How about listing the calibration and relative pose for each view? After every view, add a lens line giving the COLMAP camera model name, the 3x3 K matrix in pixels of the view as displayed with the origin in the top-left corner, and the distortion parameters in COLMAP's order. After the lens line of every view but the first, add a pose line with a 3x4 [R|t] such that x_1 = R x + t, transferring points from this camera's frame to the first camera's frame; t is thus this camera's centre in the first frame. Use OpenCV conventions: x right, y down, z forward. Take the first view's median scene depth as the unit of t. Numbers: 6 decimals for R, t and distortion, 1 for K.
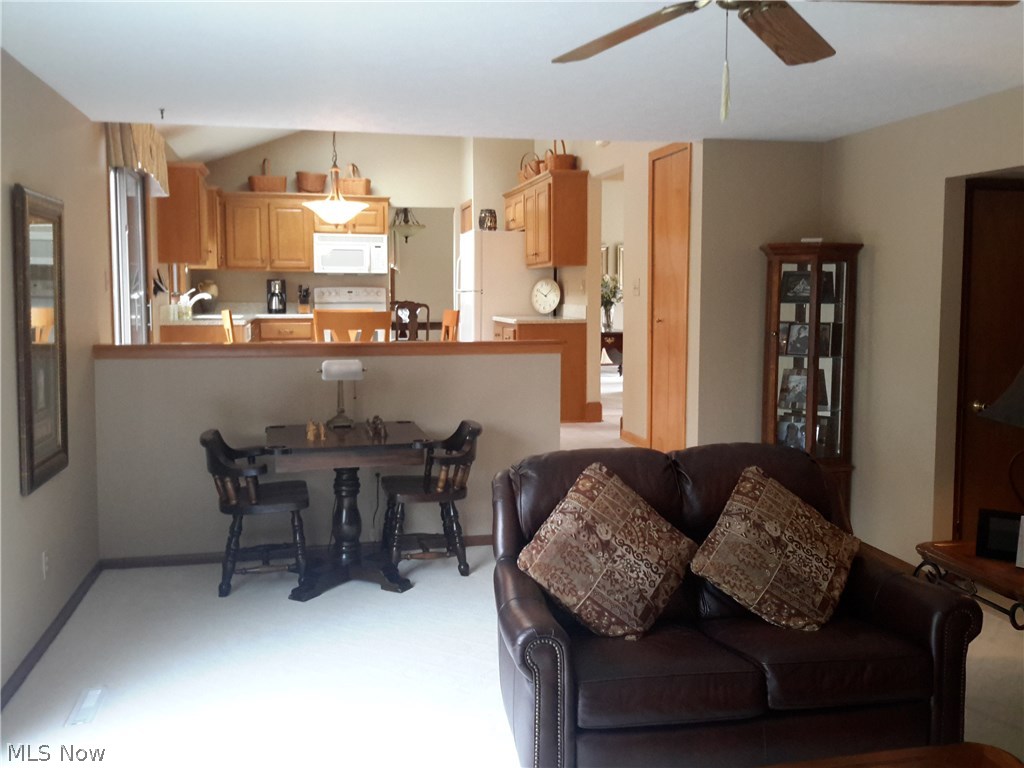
lens RADIAL K [[965.7, 0, 511.1], [0, 965.7, 382.3], [0, 0, 1]] dist [0.100653, 0.000000]
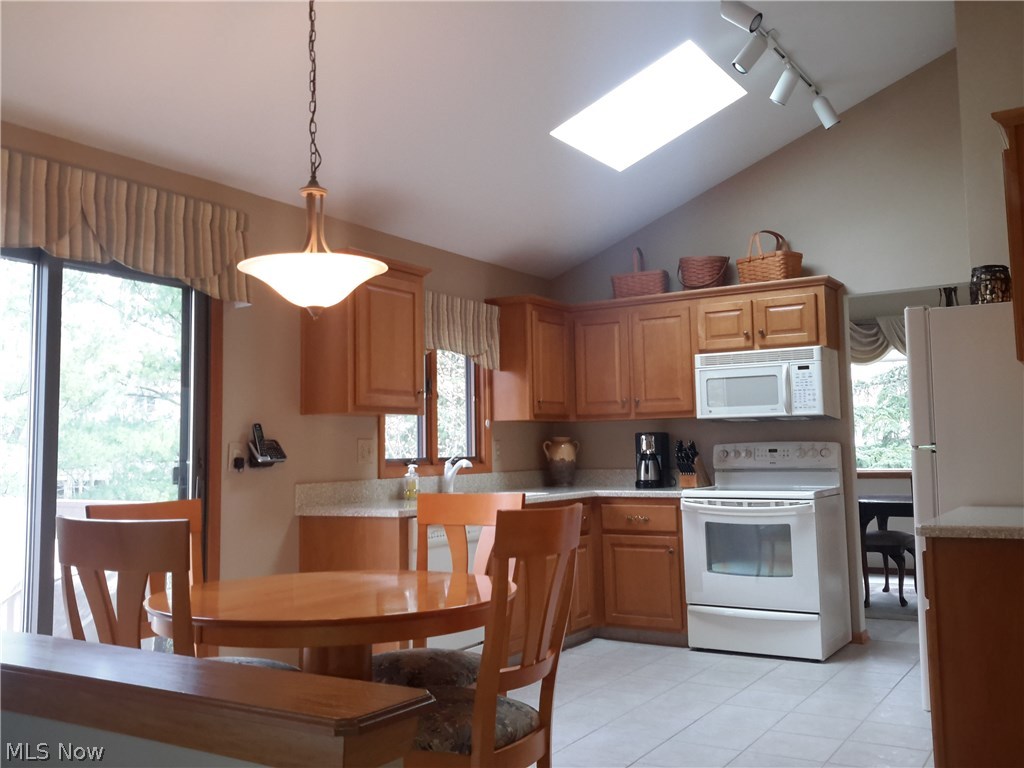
lens RADIAL K [[965.7, 0, 513.1], [0, 965.7, 379.5], [0, 0, 1]] dist [0.100653, 0.000000]
pose [[0.717592, -0.068255, -0.693111, 0.127117], [-0.044049, 0.988746, -0.142973, -0.047661], [0.695069, 0.133127, 0.706510, 0.502297]]
